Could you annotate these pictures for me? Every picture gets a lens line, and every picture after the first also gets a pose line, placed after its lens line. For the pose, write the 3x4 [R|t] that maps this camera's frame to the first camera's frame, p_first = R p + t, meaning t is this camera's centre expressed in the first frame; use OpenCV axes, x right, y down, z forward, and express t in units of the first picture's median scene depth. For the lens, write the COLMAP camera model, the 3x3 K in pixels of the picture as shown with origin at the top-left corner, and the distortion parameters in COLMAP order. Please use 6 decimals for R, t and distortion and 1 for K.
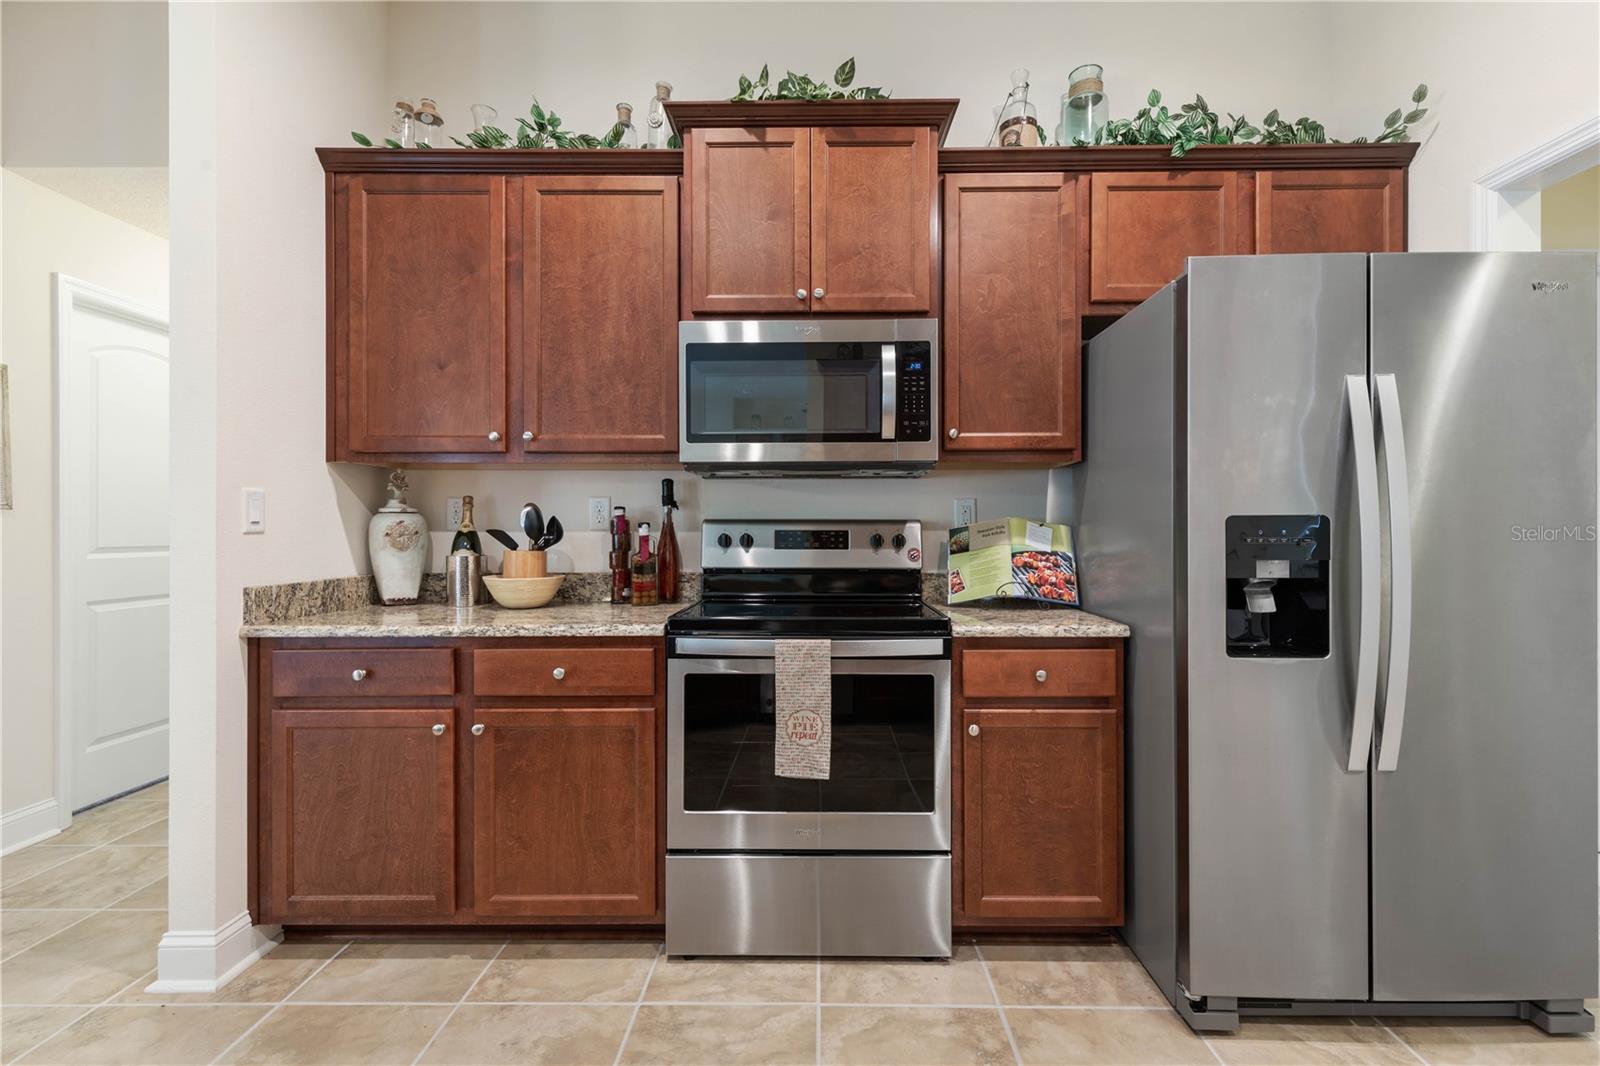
lens RADIAL K [[729.6, 0, 812.0], [0, 729.6, 528.3], [0, 0, 1]] dist [0.001265, -0.000163]
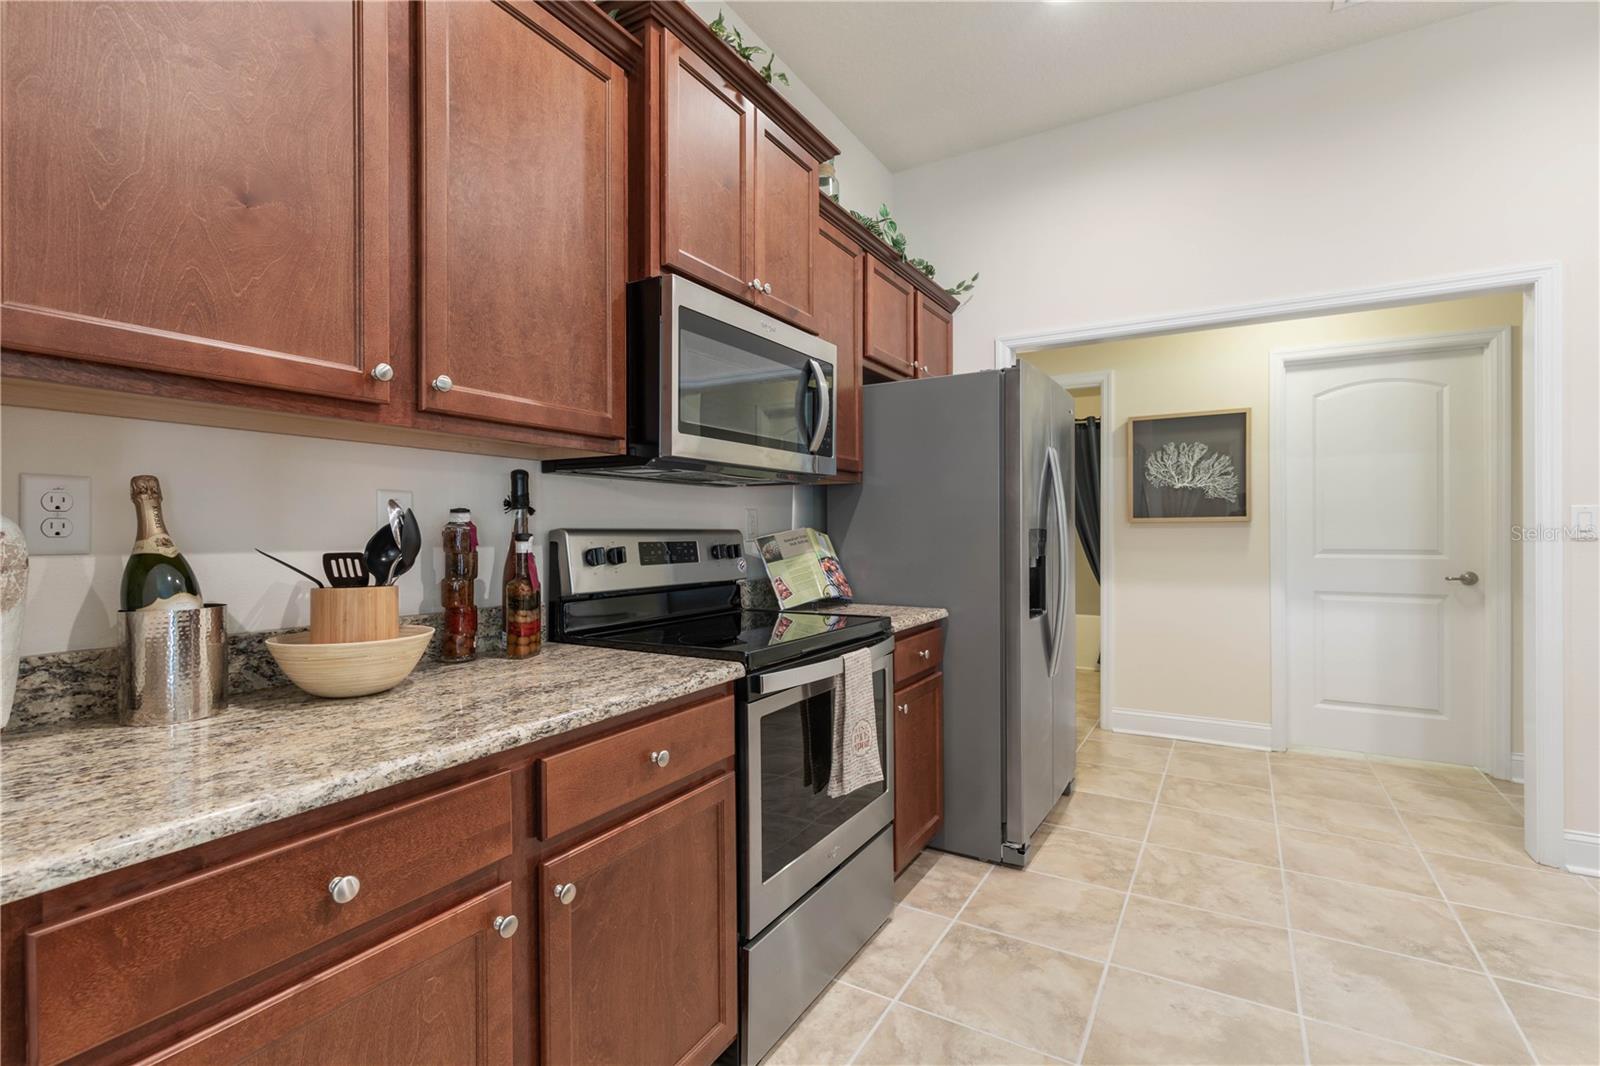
lens RADIAL K [[729.6, 0, 813.4], [0, 729.6, 533.0], [0, 0, 1]] dist [0.001265, -0.000163]
pose [[0.486174, -0.002441, 0.873859, -0.785876], [0.002817, 0.999995, 0.001226, -0.009573], [-0.873858, 0.001865, 0.486178, 0.495161]]
